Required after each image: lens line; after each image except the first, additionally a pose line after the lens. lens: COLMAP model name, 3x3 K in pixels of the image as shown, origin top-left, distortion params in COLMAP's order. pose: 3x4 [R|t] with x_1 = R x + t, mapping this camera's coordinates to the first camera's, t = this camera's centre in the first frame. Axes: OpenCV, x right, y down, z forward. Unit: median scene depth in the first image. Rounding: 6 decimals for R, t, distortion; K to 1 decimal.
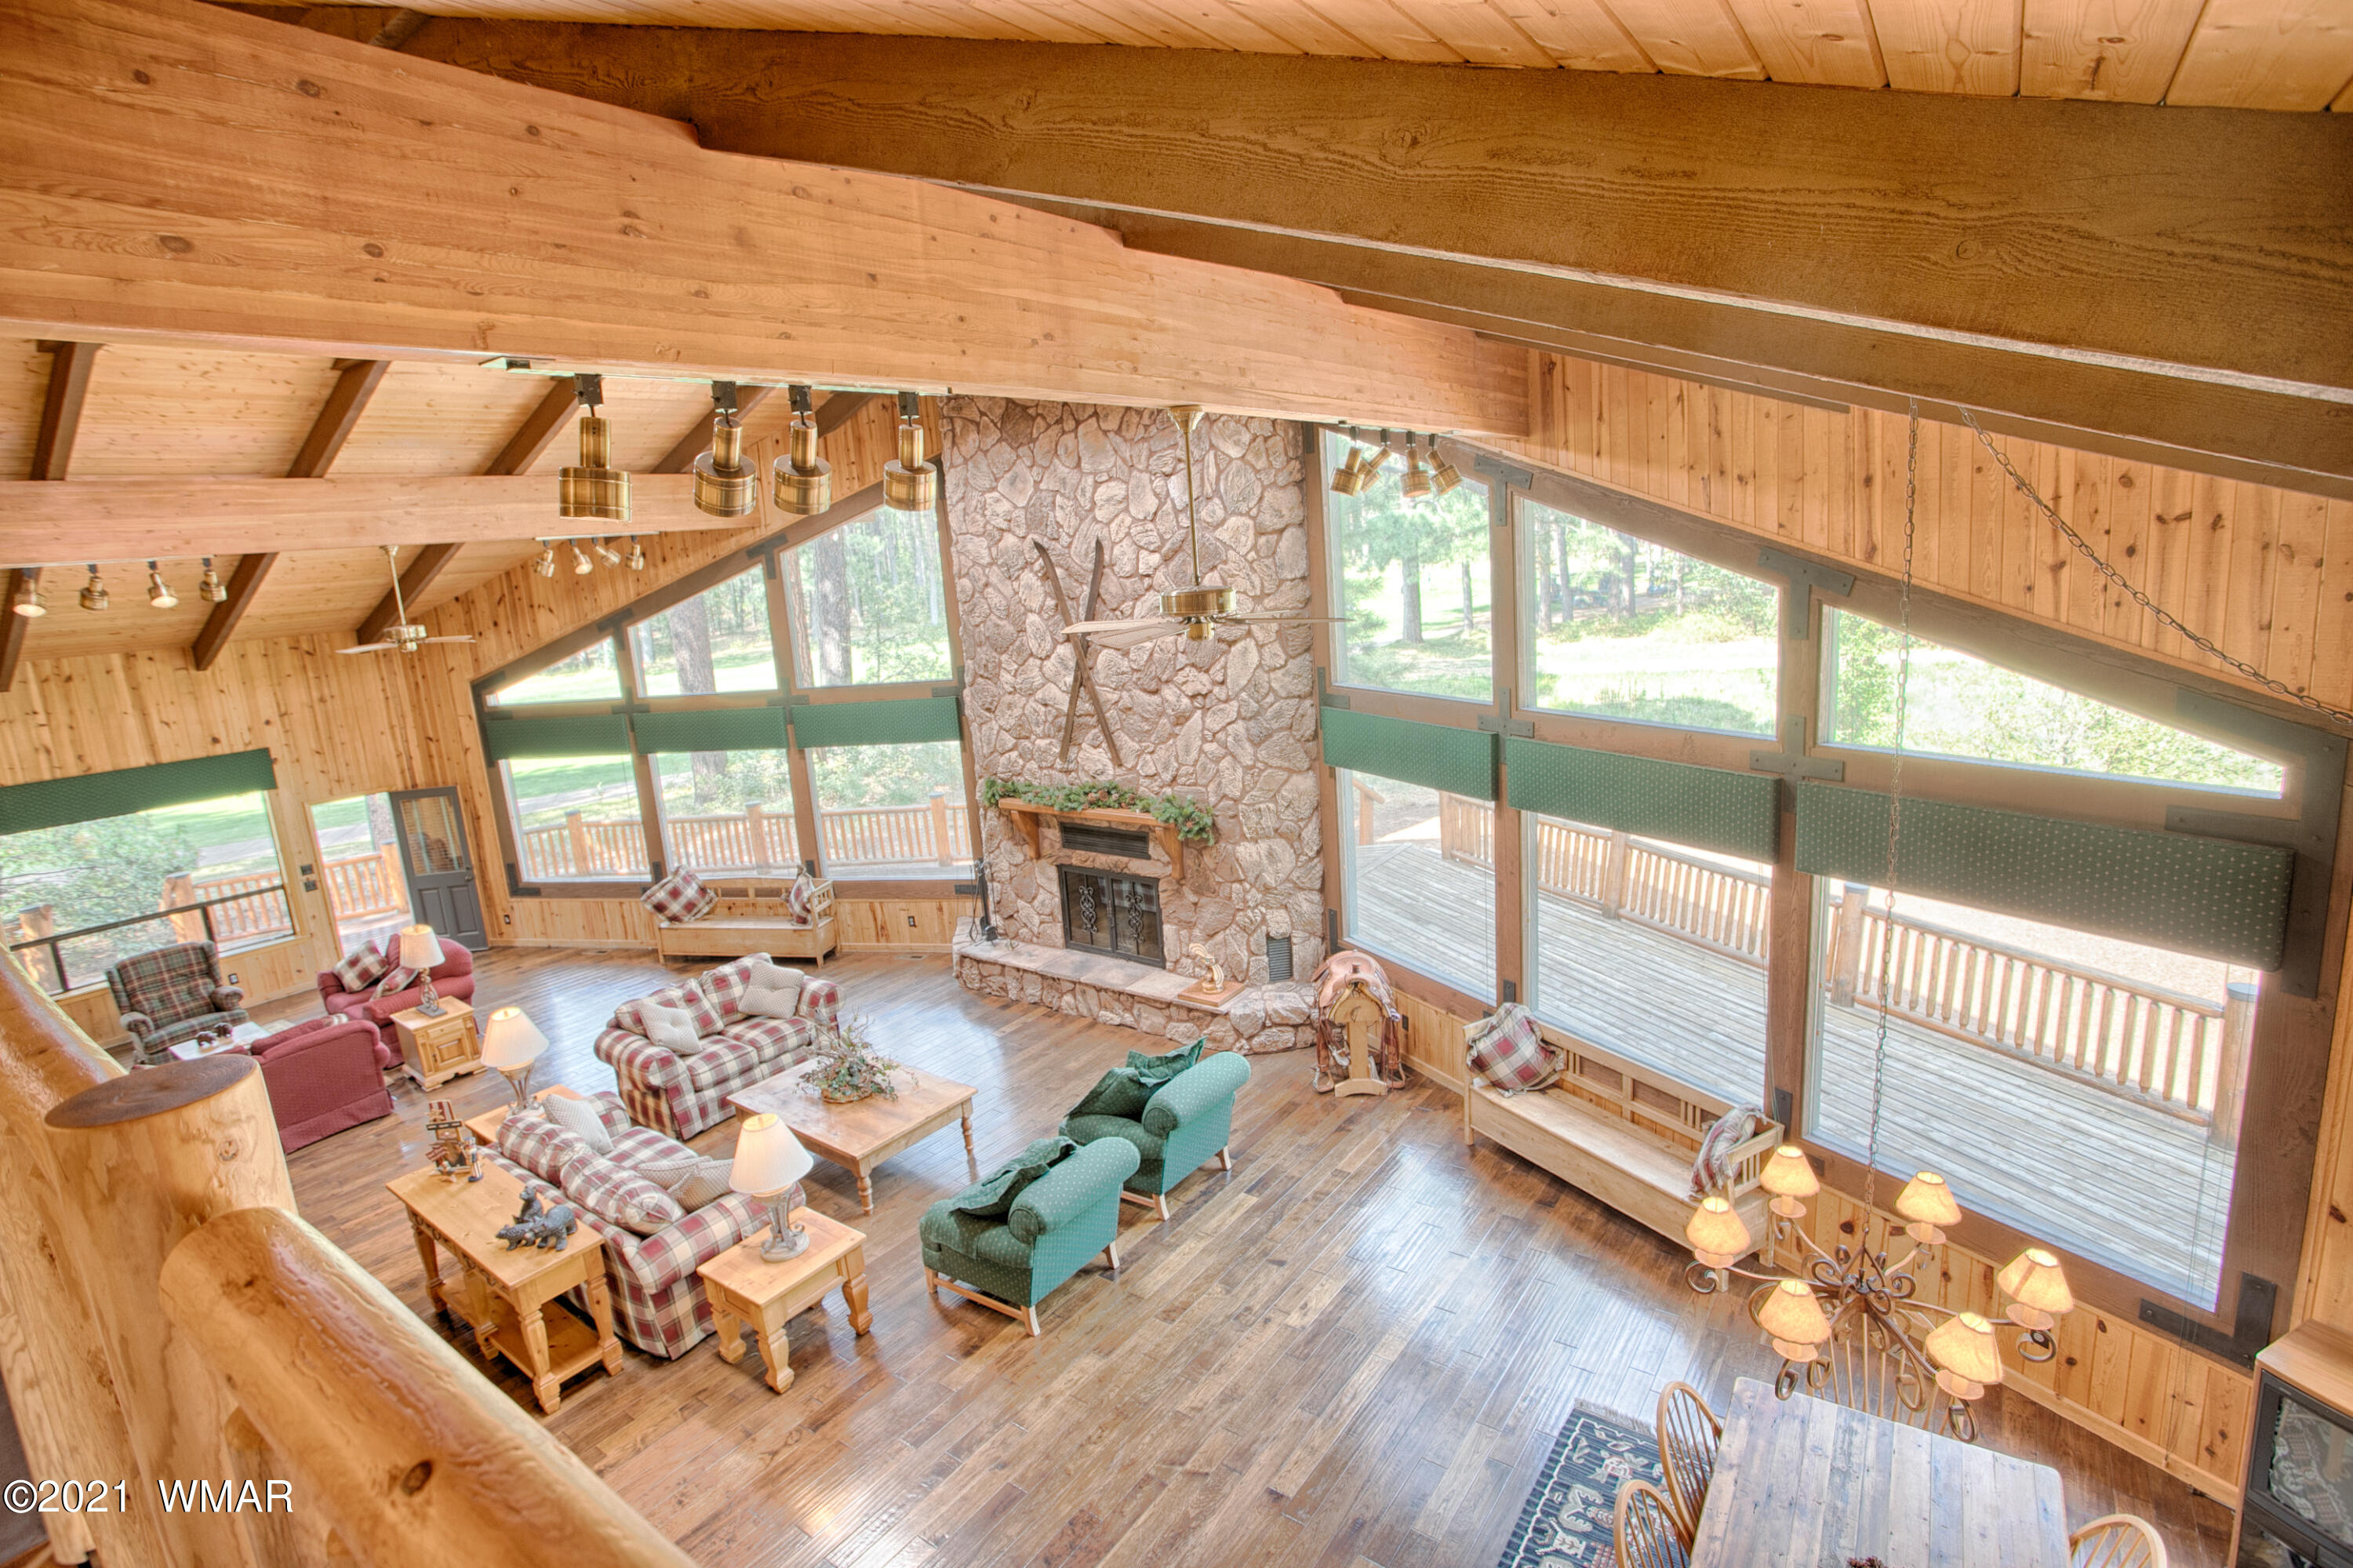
lens RADIAL K [[1145.3, 0, 1169.2], [0, 1145.3, 774.0], [0, 0, 1]] dist [0.001532, 0.000420]
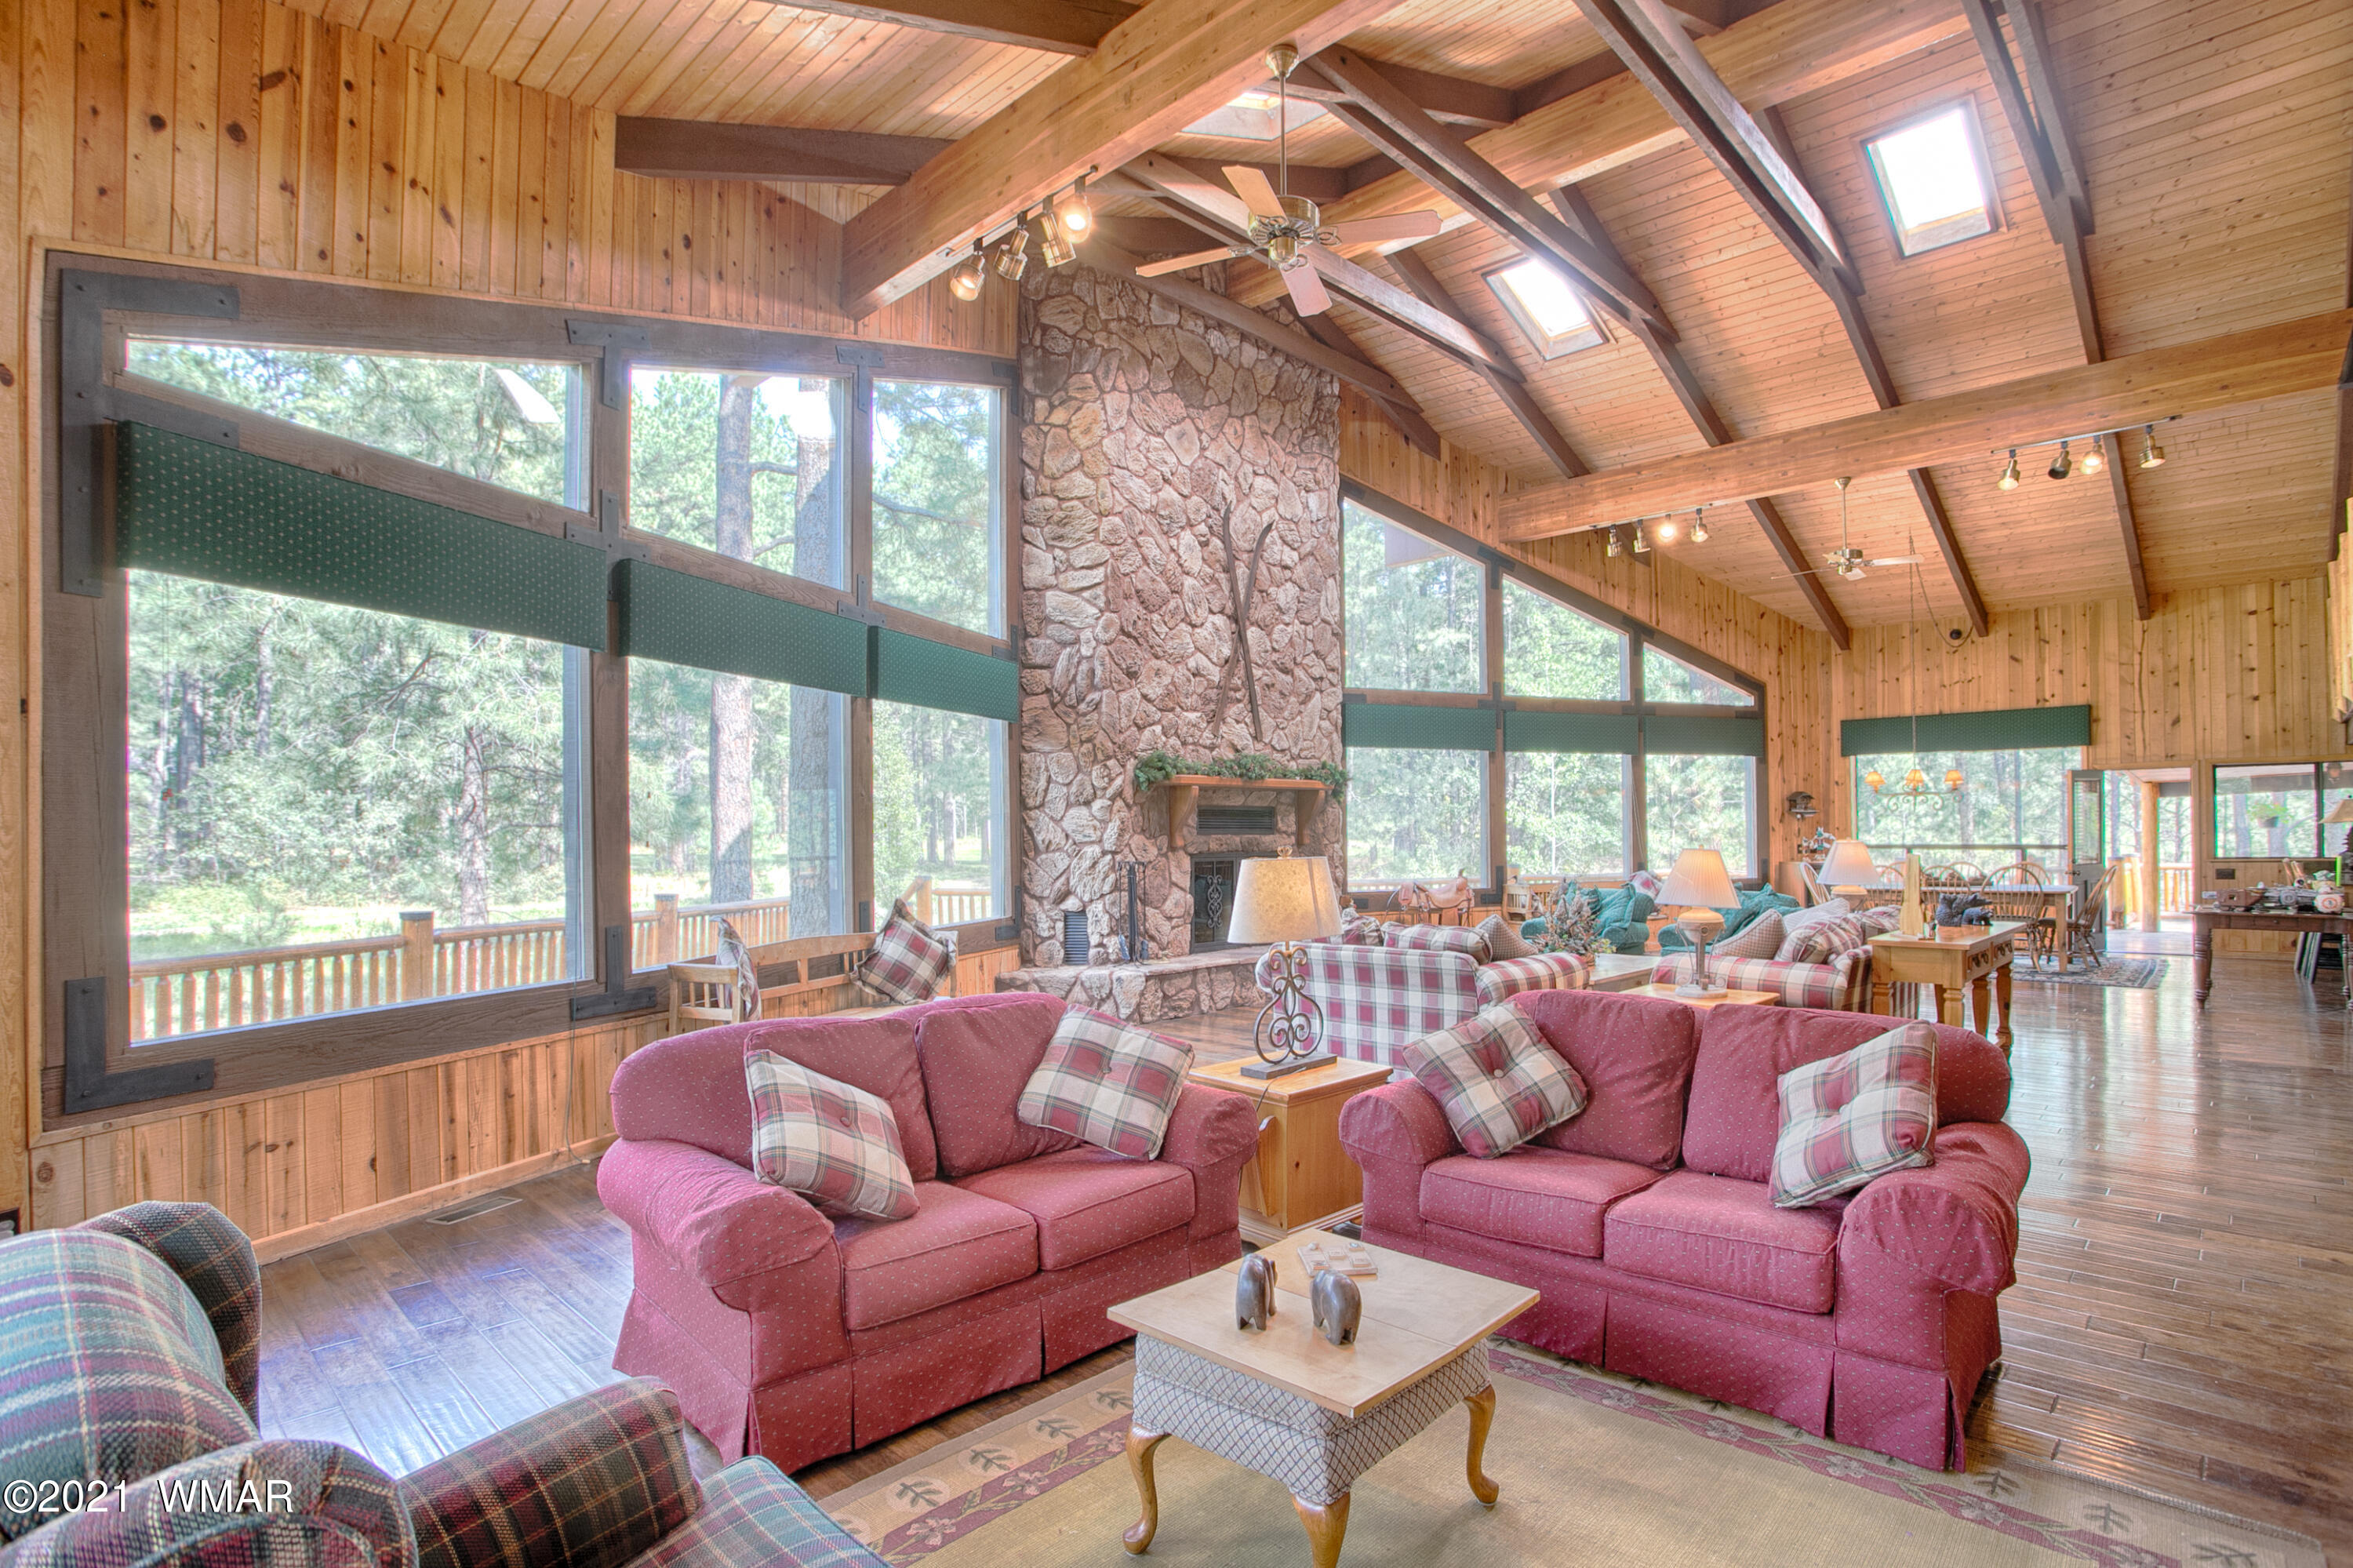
lens RADIAL K [[1145.3, 0, 1178.0], [0, 1145.3, 809.2], [0, 0, 1]] dist [0.001532, 0.000420]
pose [[0.130344, 0.088327, 0.987527, -1.029280], [0.192020, 0.974916, -0.112544, 0.149388], [-0.972697, 0.204295, 0.110114, 0.943495]]
